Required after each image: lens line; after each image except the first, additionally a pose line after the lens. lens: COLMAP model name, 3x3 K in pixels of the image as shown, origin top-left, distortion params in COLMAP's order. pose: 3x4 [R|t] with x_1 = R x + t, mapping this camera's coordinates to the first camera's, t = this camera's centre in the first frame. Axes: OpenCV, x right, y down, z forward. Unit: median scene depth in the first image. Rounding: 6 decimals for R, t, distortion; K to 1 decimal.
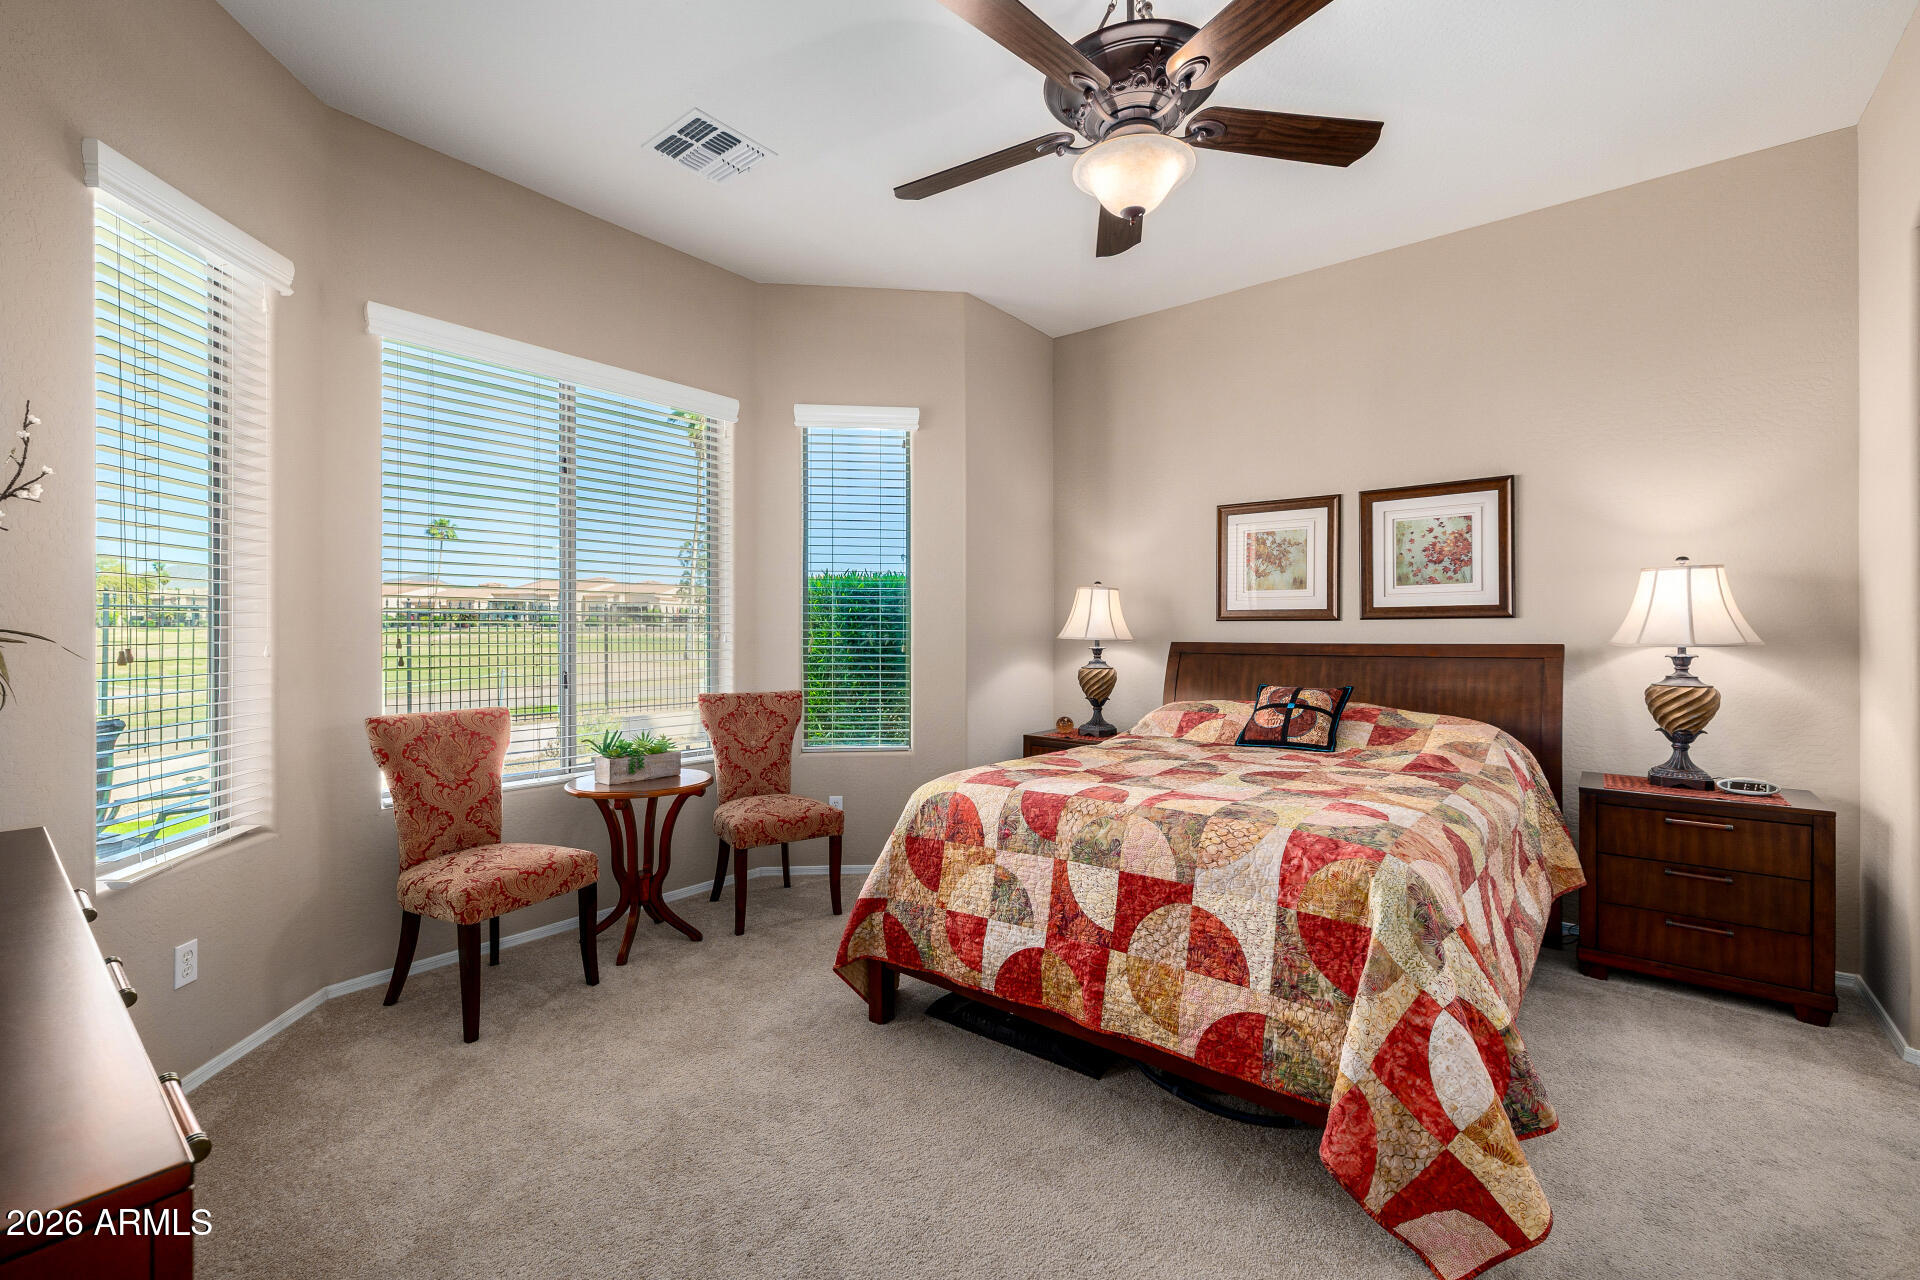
lens RADIAL K [[816.0, 0, 948.2], [0, 816.0, 634.0], [0, 0, 1]] dist [0.003566, -0.000241]
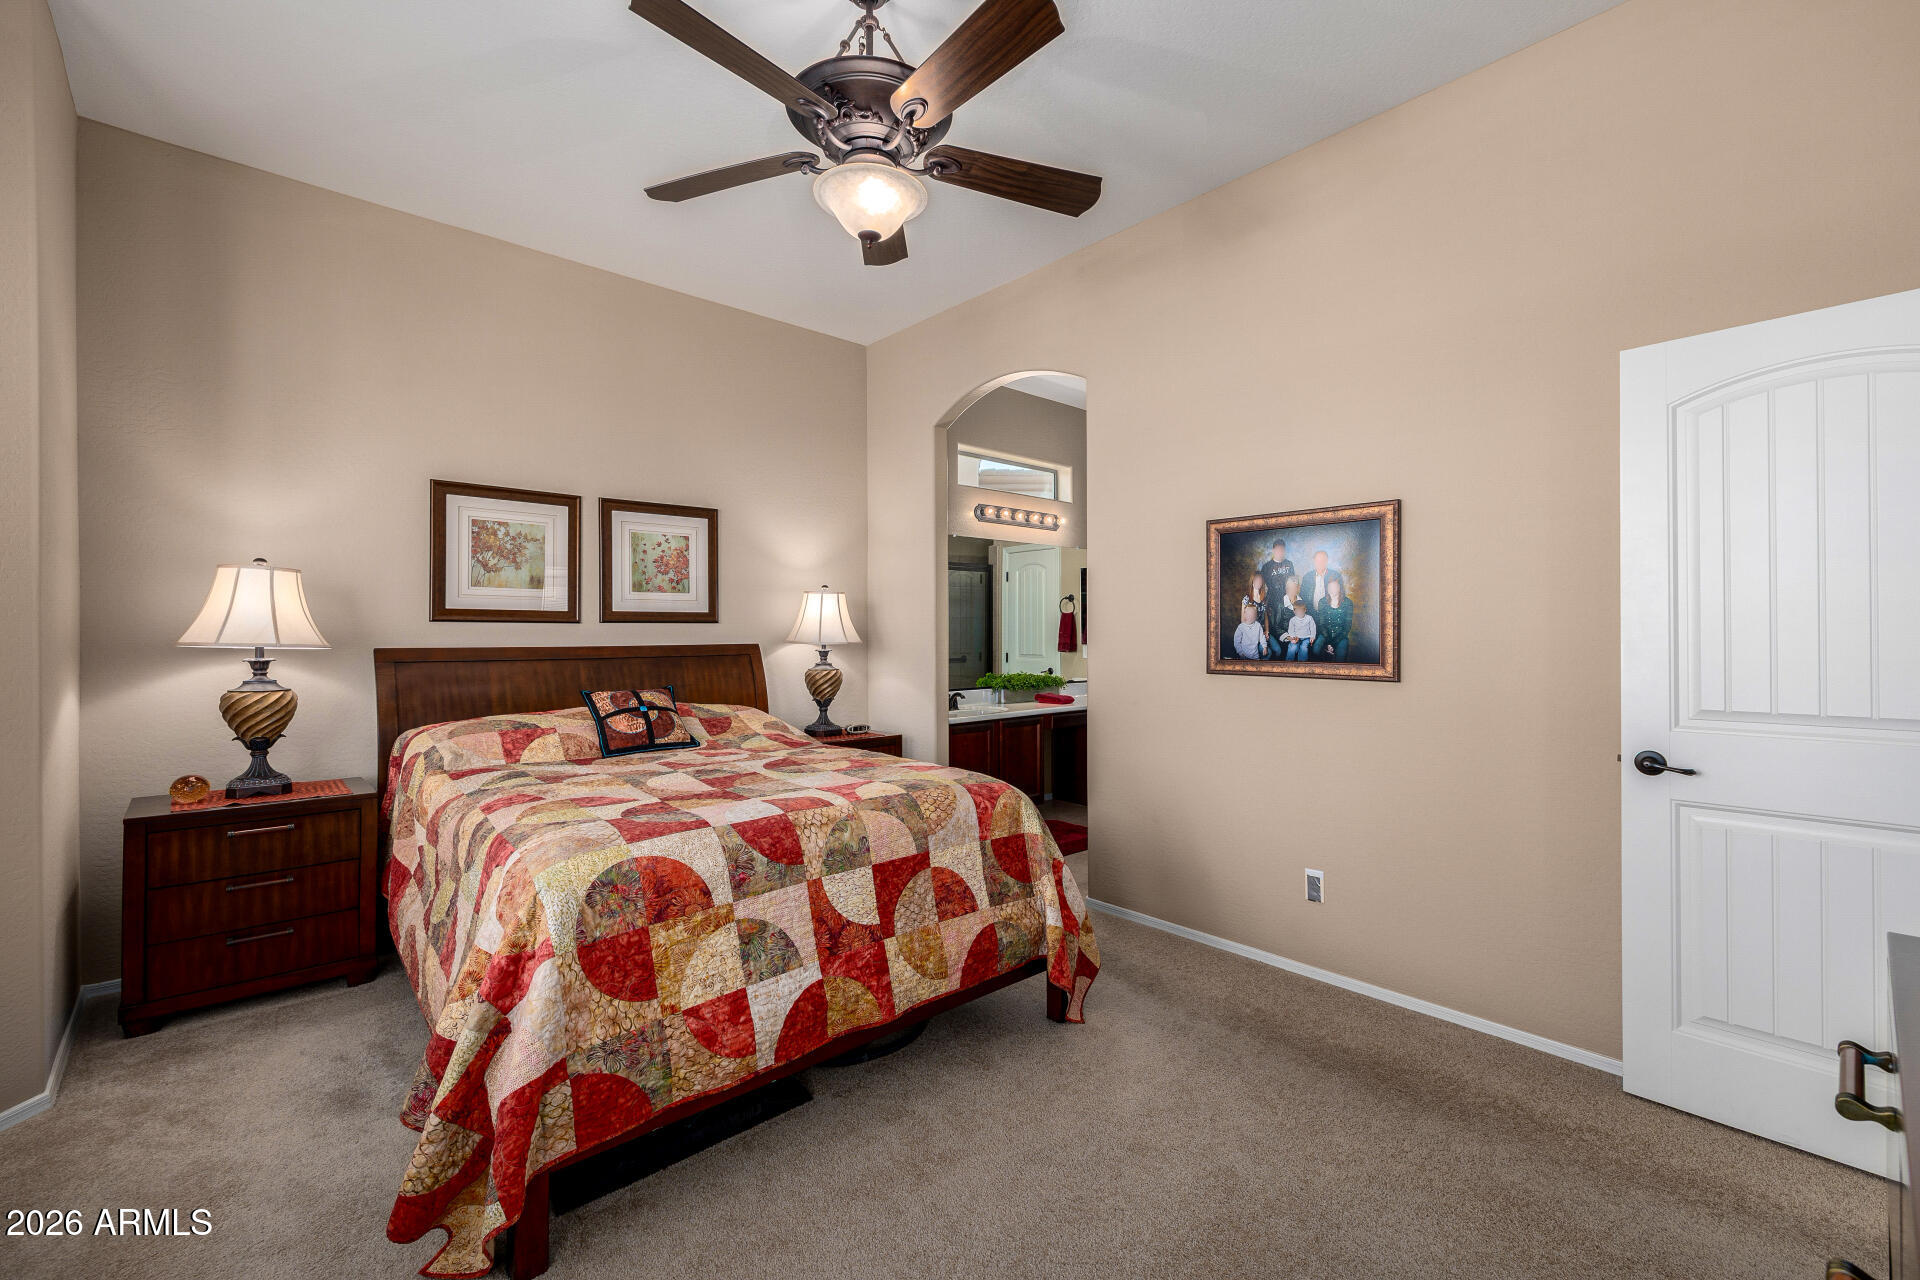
lens RADIAL K [[816.0, 0, 952.9], [0, 816.0, 637.8], [0, 0, 1]] dist [0.003566, -0.000241]
pose [[0.147999, -0.004848, 0.988976, -0.690070], [0.003543, 0.999984, 0.004372, -0.002311], [-0.988981, 0.002857, 0.148014, 0.642304]]
